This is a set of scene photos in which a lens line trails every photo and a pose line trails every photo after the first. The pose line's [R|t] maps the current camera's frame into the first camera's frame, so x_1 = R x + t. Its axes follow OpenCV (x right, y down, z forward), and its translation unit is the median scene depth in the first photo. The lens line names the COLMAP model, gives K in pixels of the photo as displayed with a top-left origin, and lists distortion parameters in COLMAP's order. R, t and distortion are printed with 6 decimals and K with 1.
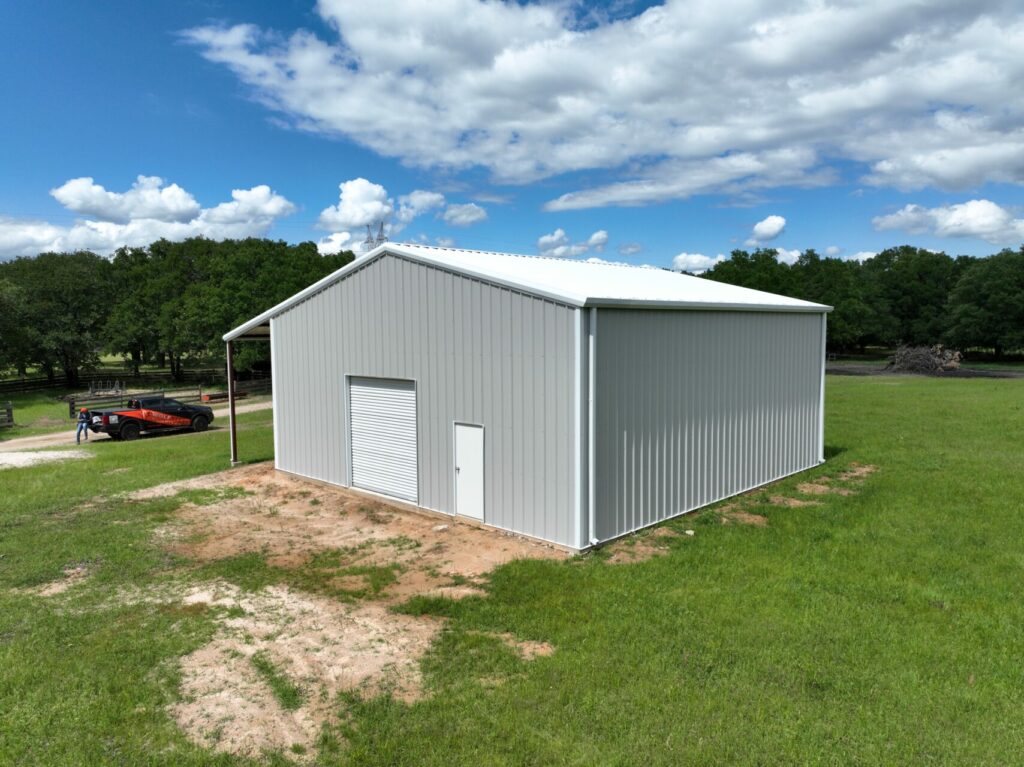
lens RADIAL K [[715.8, 0, 515.6], [0, 715.8, 383.3], [0, 0, 1]] dist [-0.002537, 0.023540]
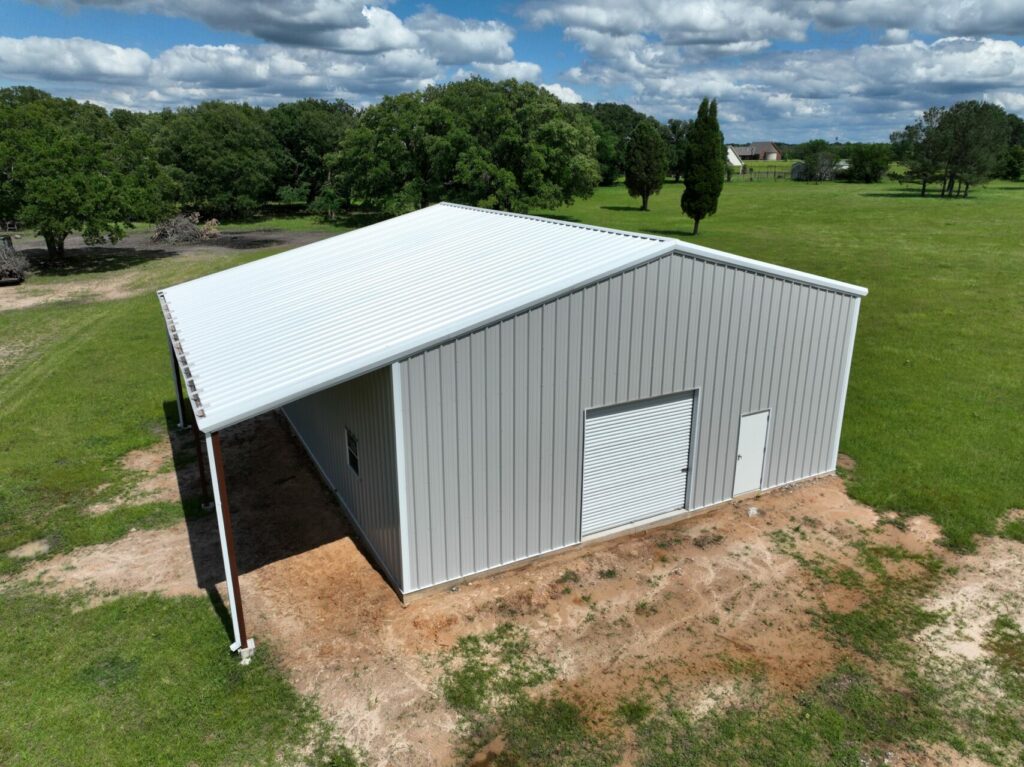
lens RADIAL K [[715.8, 0, 512.2], [0, 715.8, 376.1], [0, 0, 1]] dist [-0.002537, 0.023540]
pose [[0.312919, -0.276364, 0.908683, -1.149923], [0.070690, 0.960853, 0.267888, -0.311291], [-0.947146, -0.019593, 0.320205, 1.010191]]
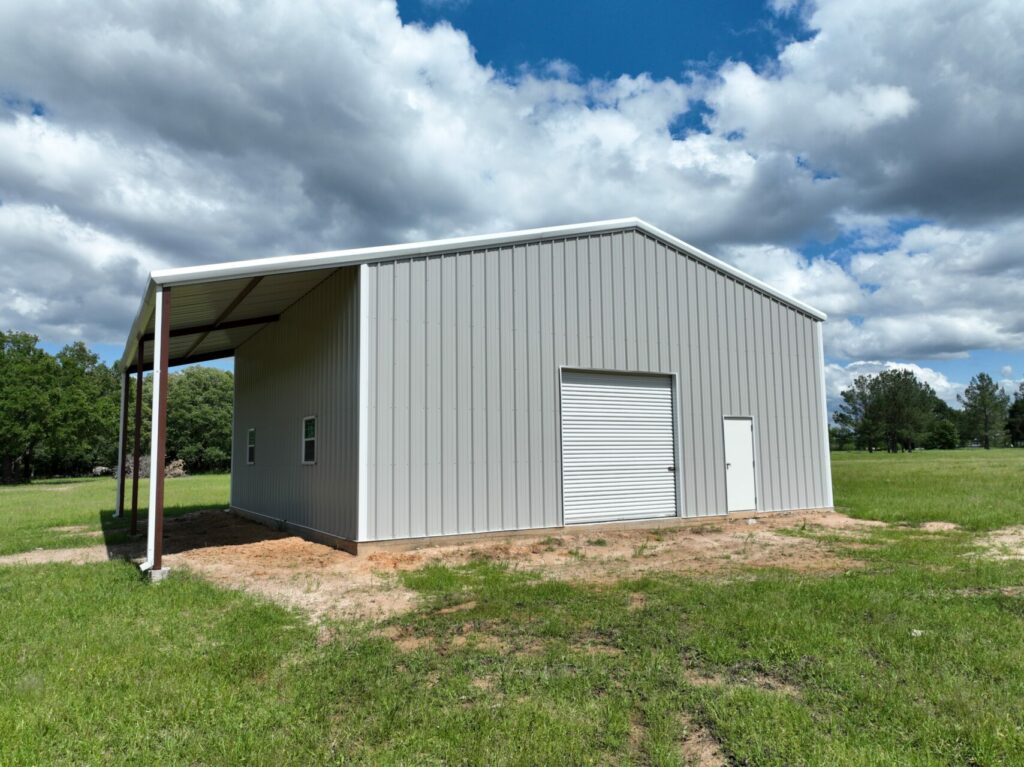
lens RADIAL K [[715.8, 0, 510.7], [0, 715.8, 381.8], [0, 0, 1]] dist [-0.002537, 0.023540]
pose [[0.271325, 0.107797, 0.956432, -1.152768], [0.086970, 0.986897, -0.135903, 0.118553], [-0.958550, 0.120055, 0.258395, 1.048199]]
